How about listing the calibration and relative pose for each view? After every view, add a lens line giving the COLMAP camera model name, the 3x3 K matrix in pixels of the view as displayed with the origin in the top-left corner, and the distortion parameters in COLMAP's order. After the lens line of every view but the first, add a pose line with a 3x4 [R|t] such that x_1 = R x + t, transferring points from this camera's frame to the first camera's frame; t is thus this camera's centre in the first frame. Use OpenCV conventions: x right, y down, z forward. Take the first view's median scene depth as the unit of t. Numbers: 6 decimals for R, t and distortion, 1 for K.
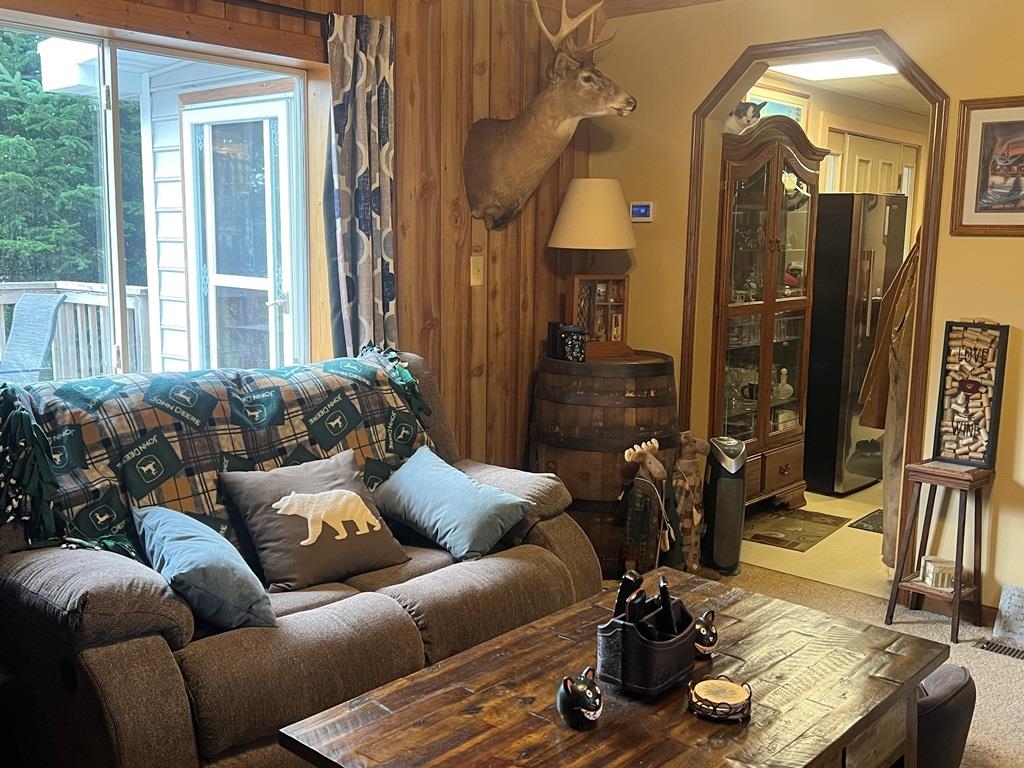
lens RADIAL K [[992.6, 0, 512.0], [0, 992.6, 384.0], [0, 0, 1]] dist [0.007674, 0.001157]
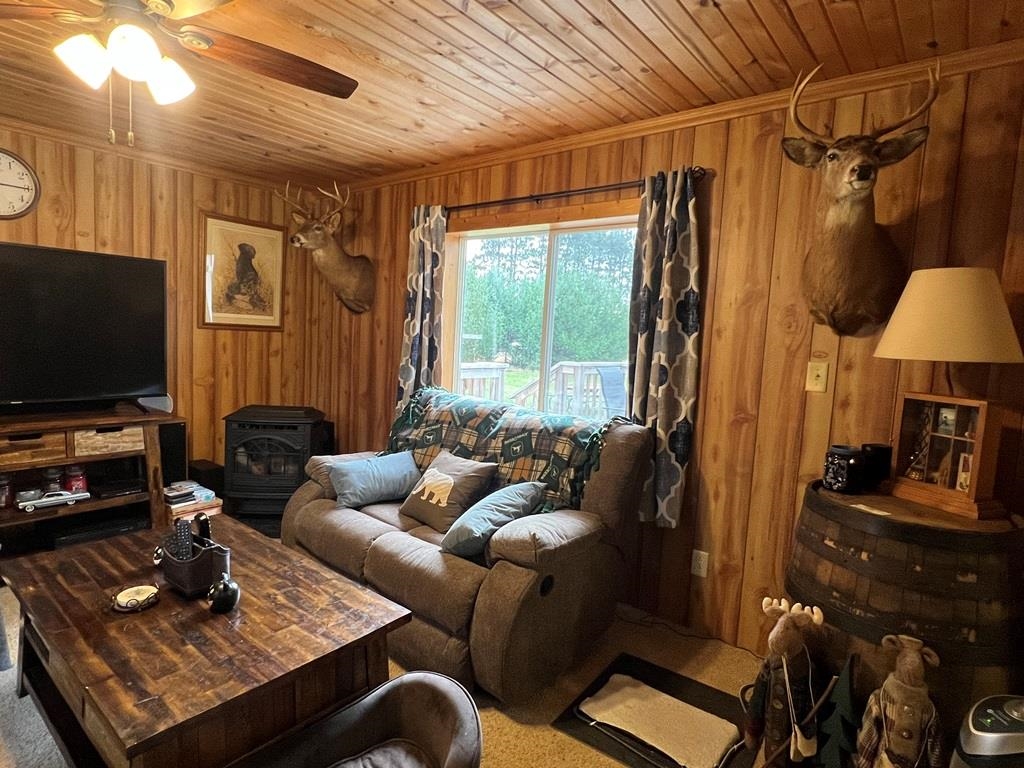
lens RADIAL K [[561.9, 0, 512.0], [0, 561.9, 384.0], [0, 0, 1]] dist [-0.000908, 0.000138]
pose [[0.050742, 0.085486, -0.995046, 0.536565], [-0.192026, 0.978575, 0.074278, -0.096511], [0.980077, 0.187306, 0.066071, 0.712753]]
